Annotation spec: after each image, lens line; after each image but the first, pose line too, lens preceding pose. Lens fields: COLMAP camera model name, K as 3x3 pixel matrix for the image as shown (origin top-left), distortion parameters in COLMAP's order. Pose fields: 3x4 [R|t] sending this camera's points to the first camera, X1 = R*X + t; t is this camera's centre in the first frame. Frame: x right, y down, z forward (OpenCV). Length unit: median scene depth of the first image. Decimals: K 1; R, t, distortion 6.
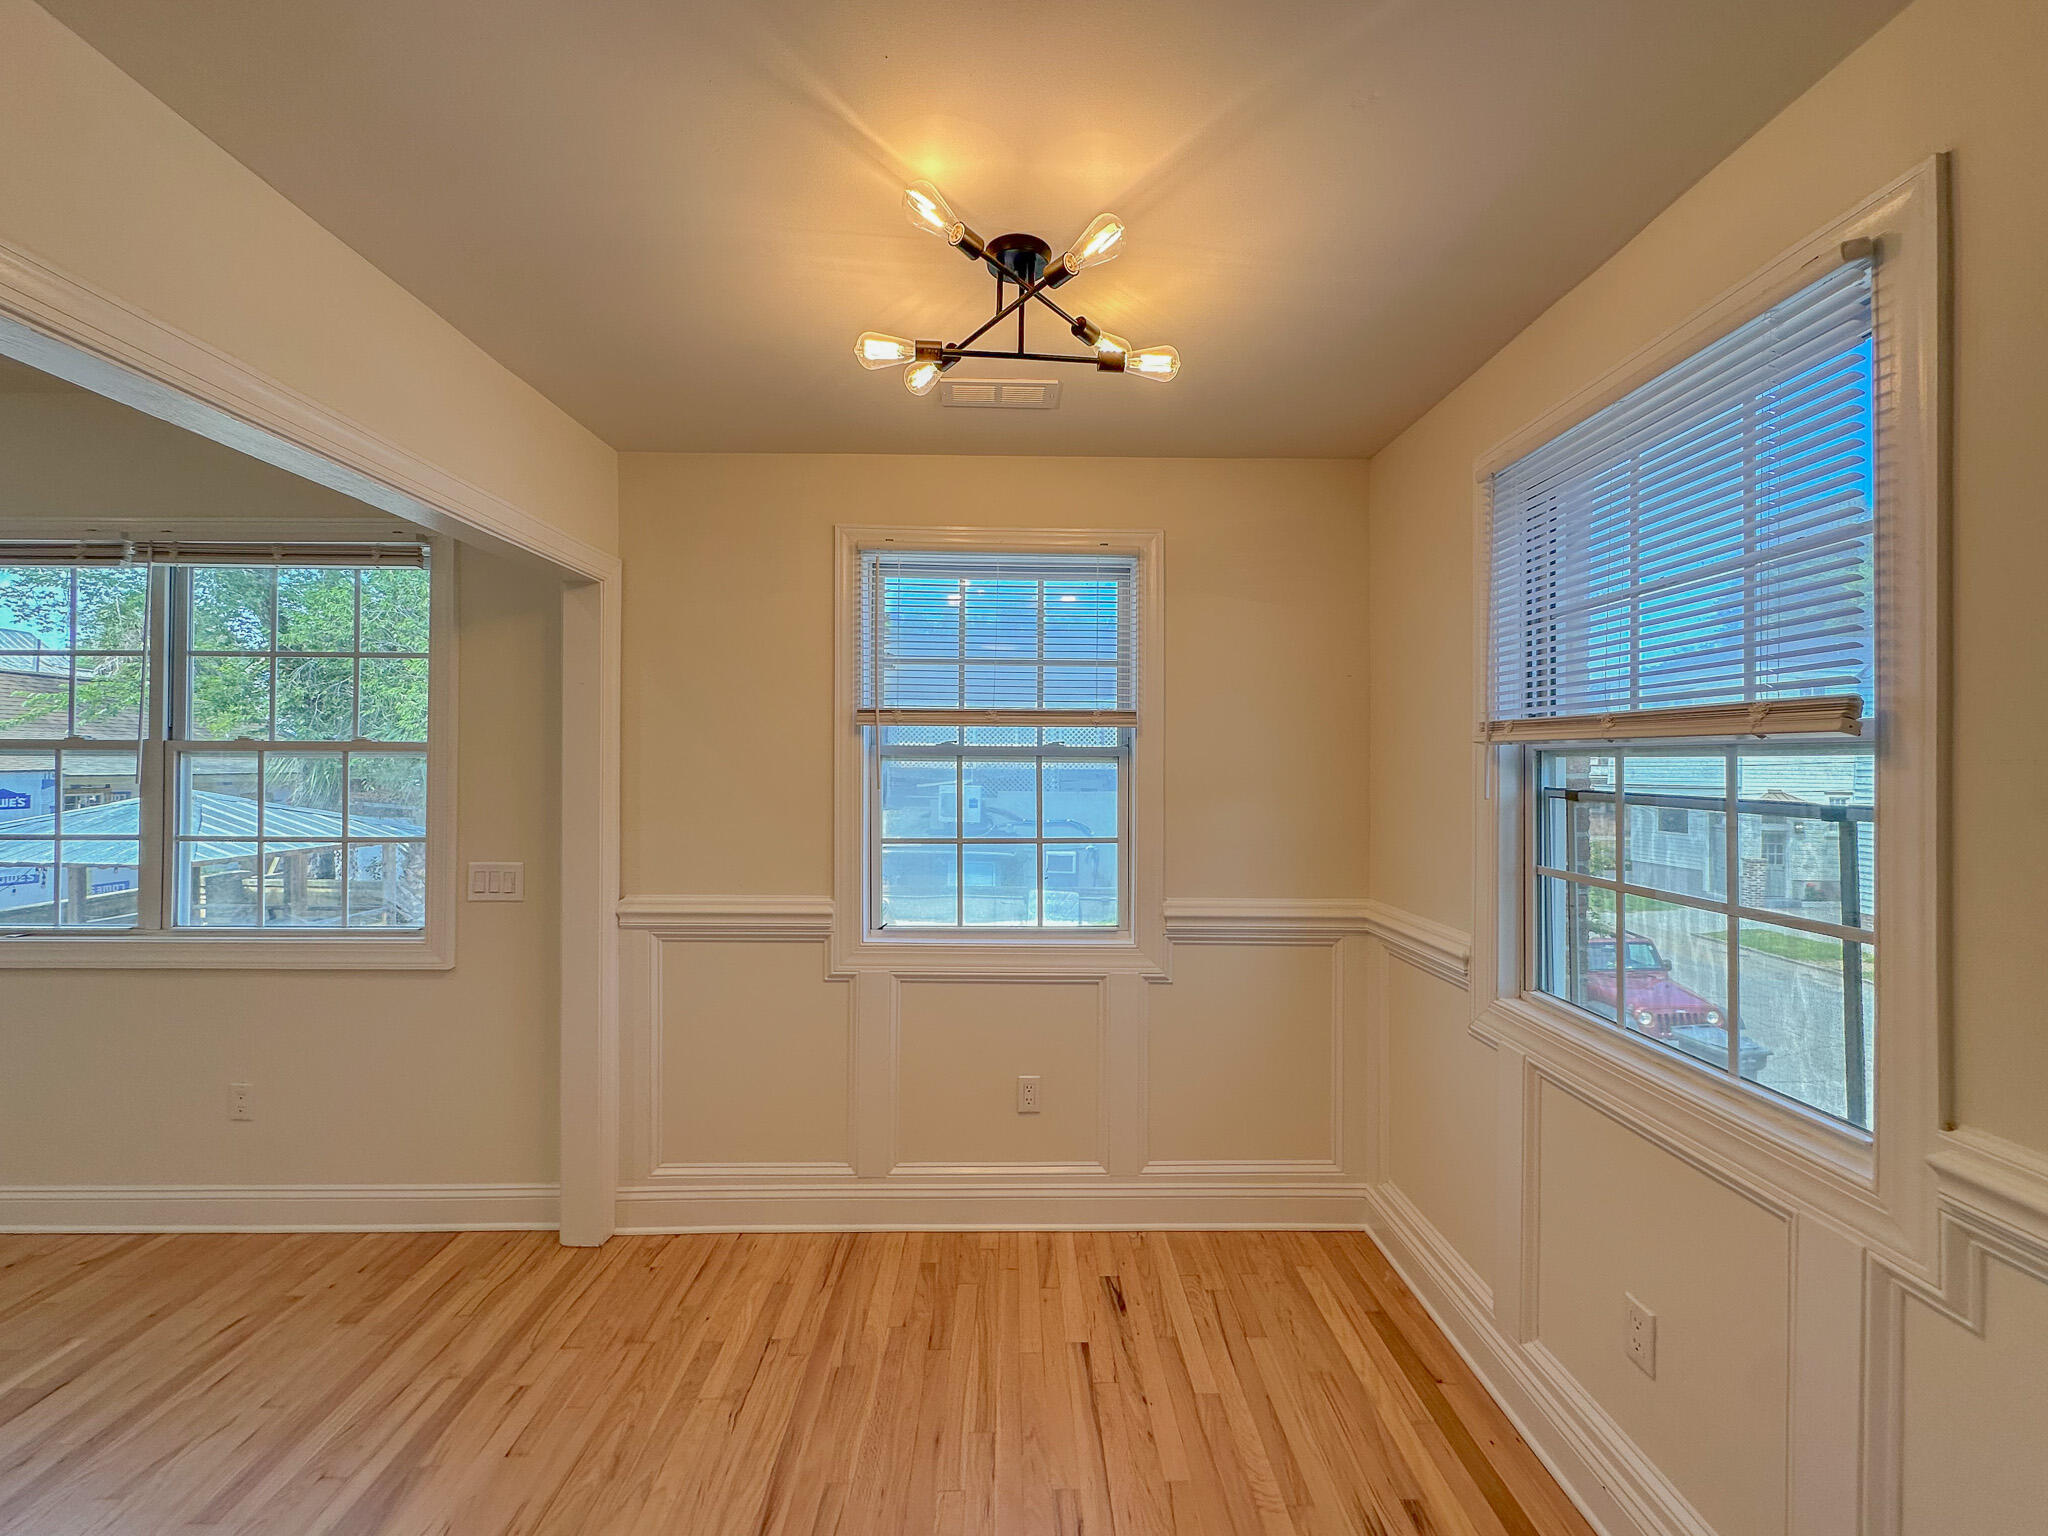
lens RADIAL K [[829.9, 0, 1022.8], [0, 829.9, 771.9], [0, 0, 1]] dist [0.000794, 0.000484]
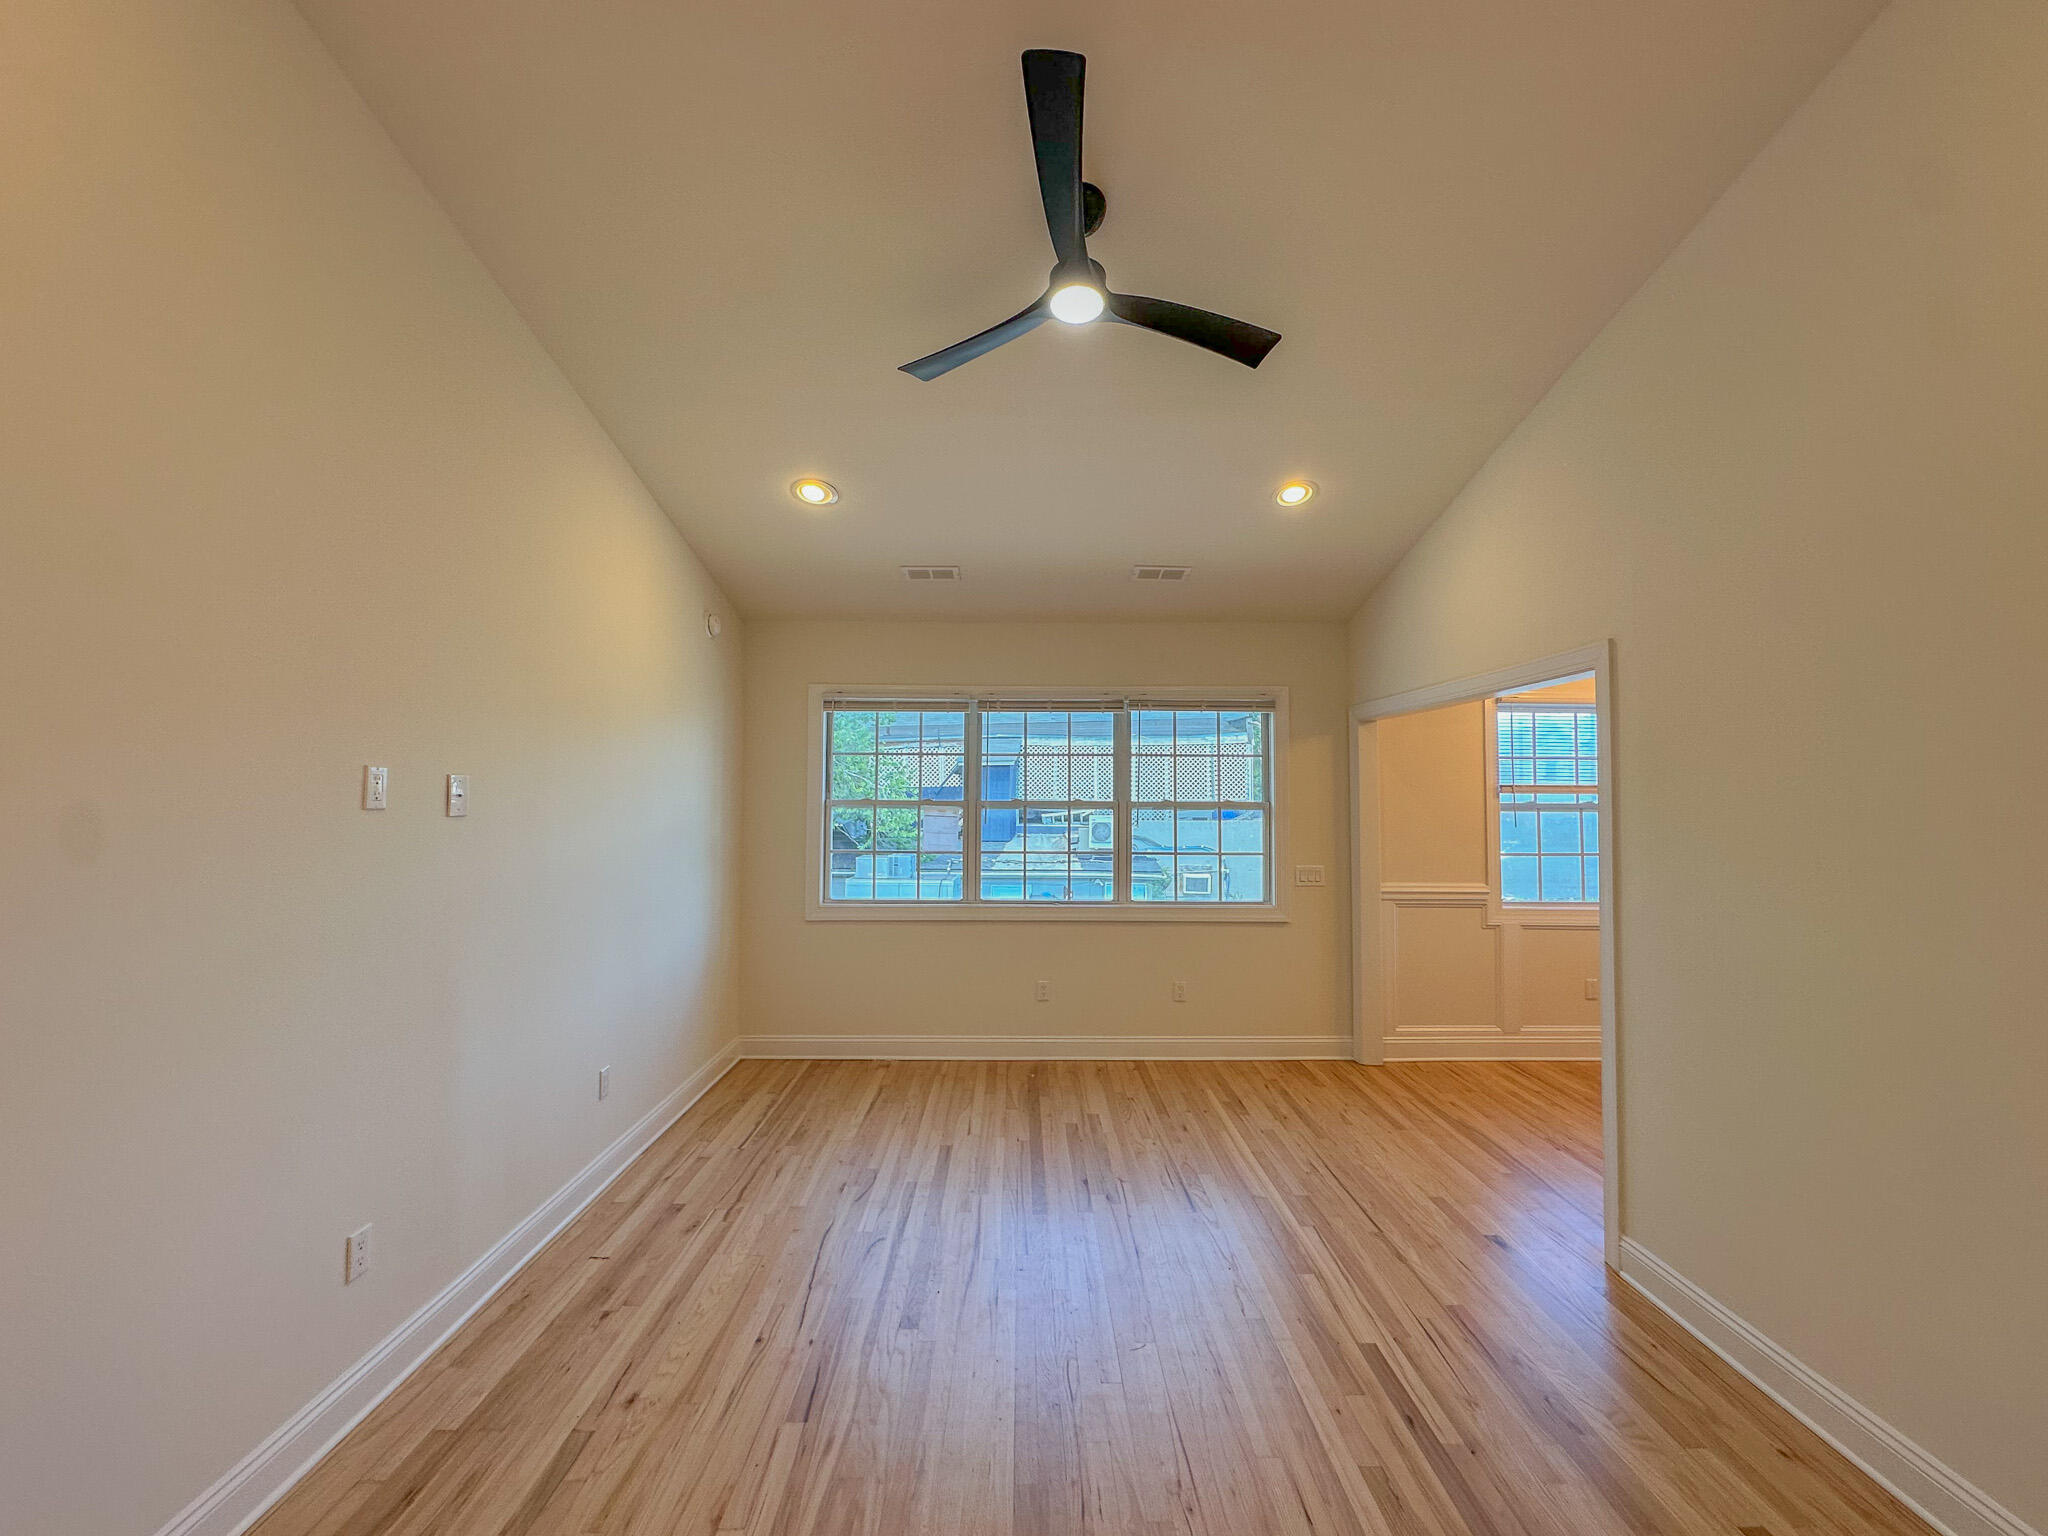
lens RADIAL K [[829.9, 0, 1027.8], [0, 829.9, 768.2], [0, 0, 1]] dist [0.000794, 0.000484]
pose [[0.999993, -0.000072, -0.003611, -1.291785], [-0.000064, 0.999287, -0.037751, -0.042784], [0.003611, 0.037751, 0.999281, -0.926800]]
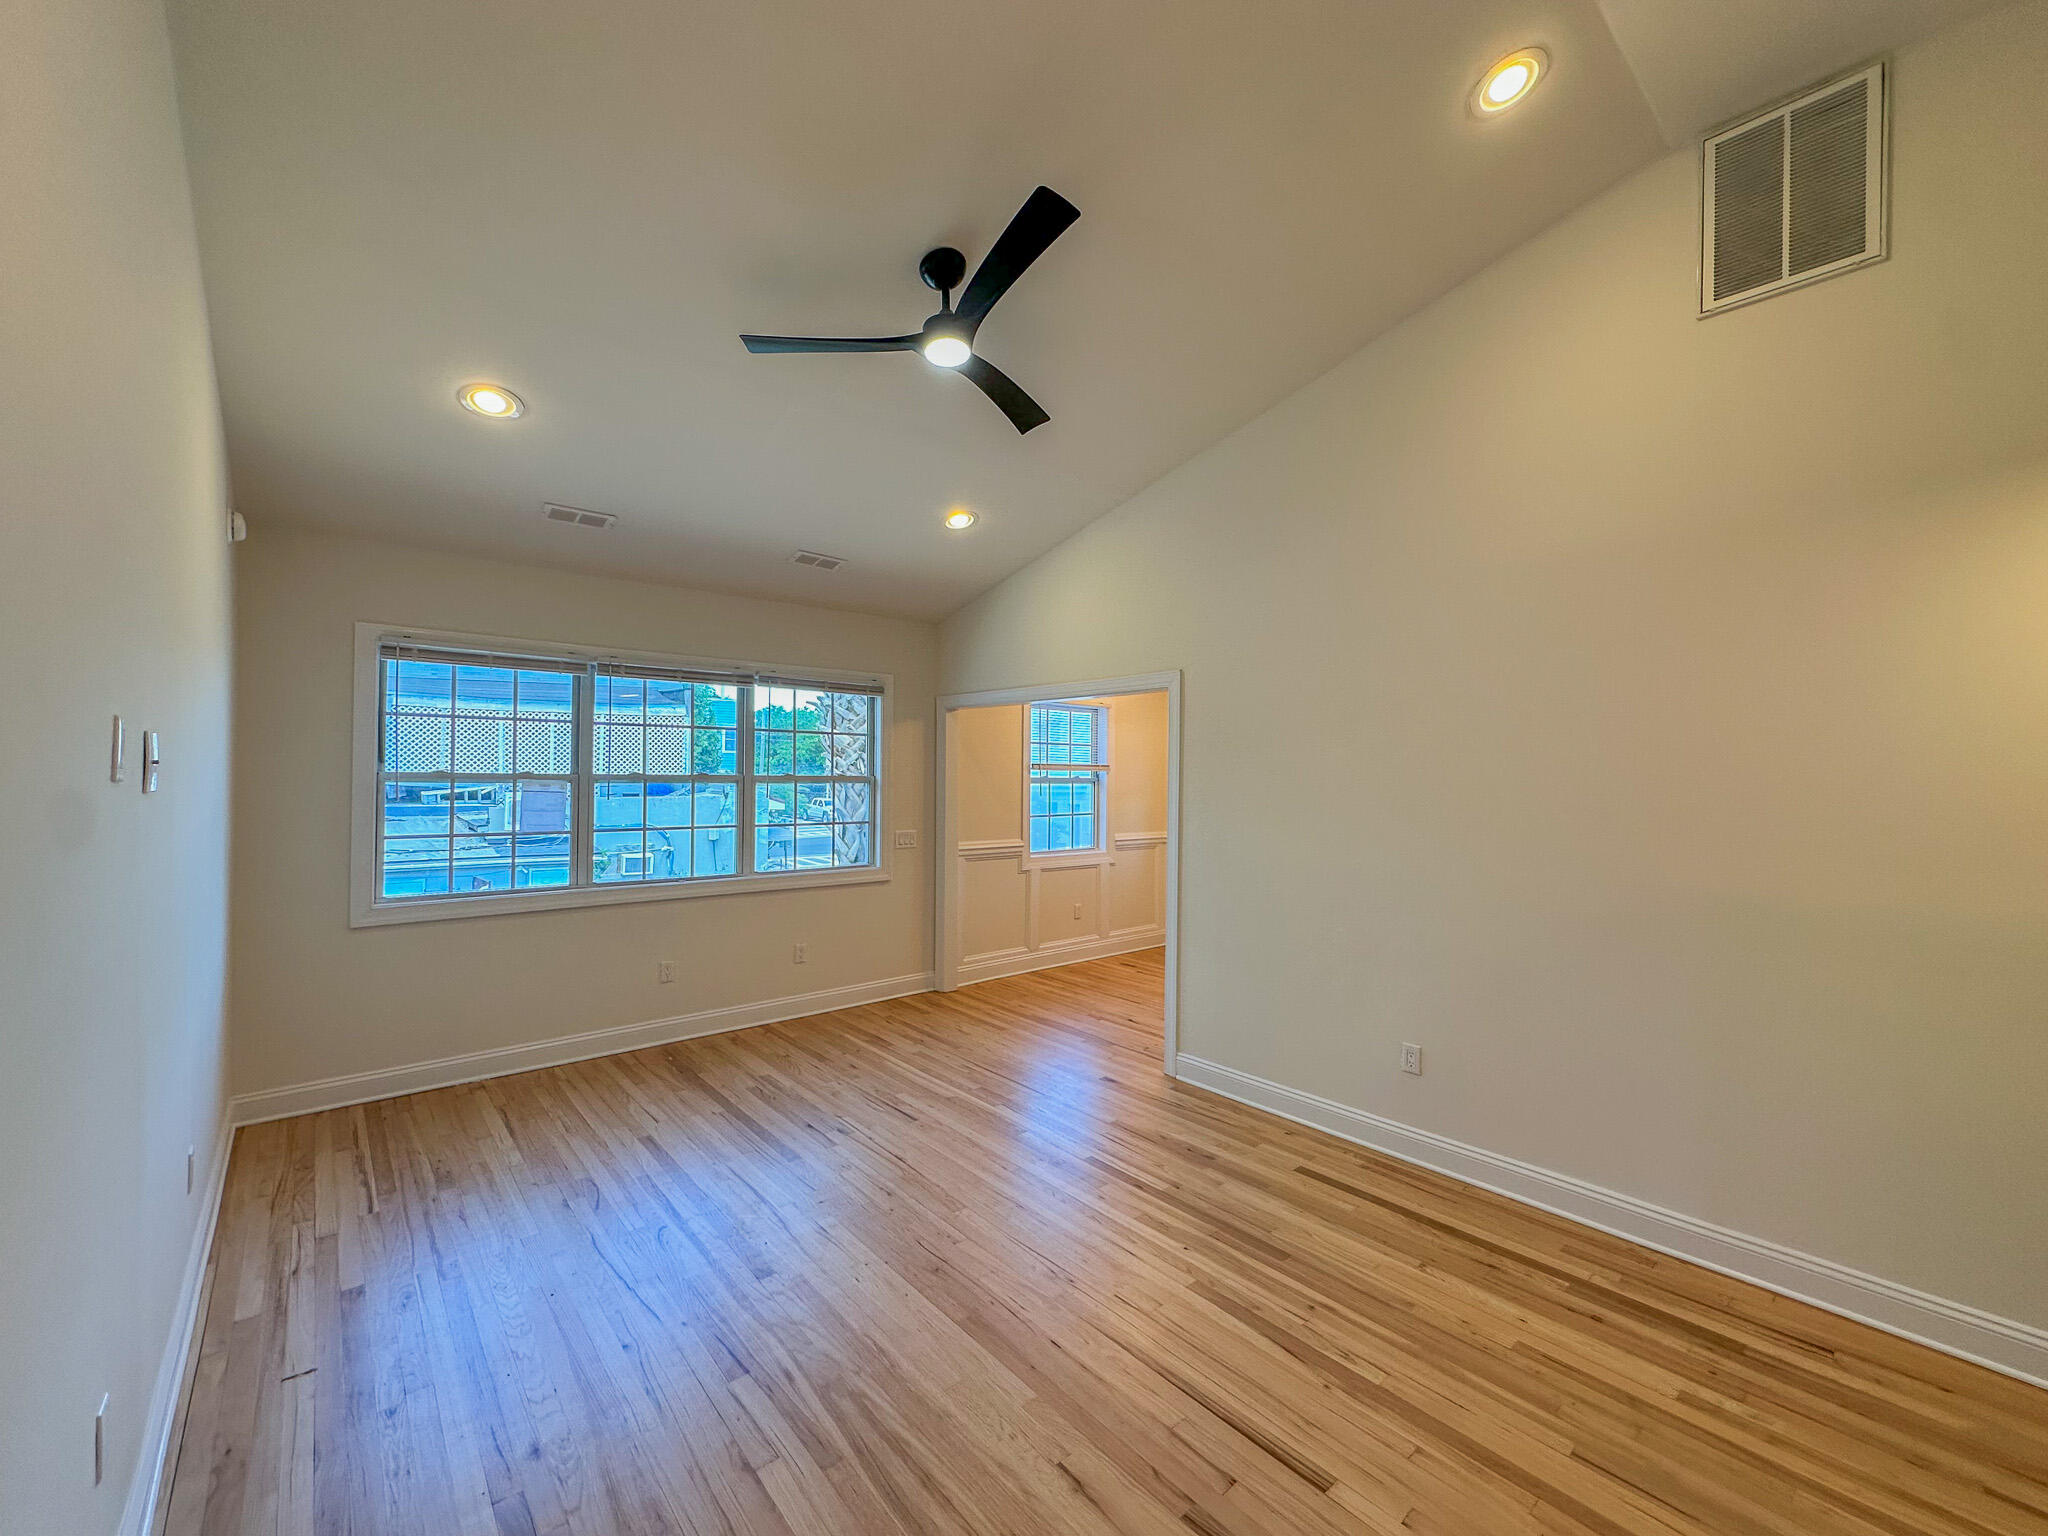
lens RADIAL K [[829.9, 0, 1030.3], [0, 829.9, 770.1], [0, 0, 1]] dist [0.000794, 0.000484]
pose [[0.762416, 0.006966, 0.647050, -1.841845], [-0.003677, 0.999973, -0.006433, -0.040659], [-0.647077, 0.002525, 0.762420, -0.919566]]
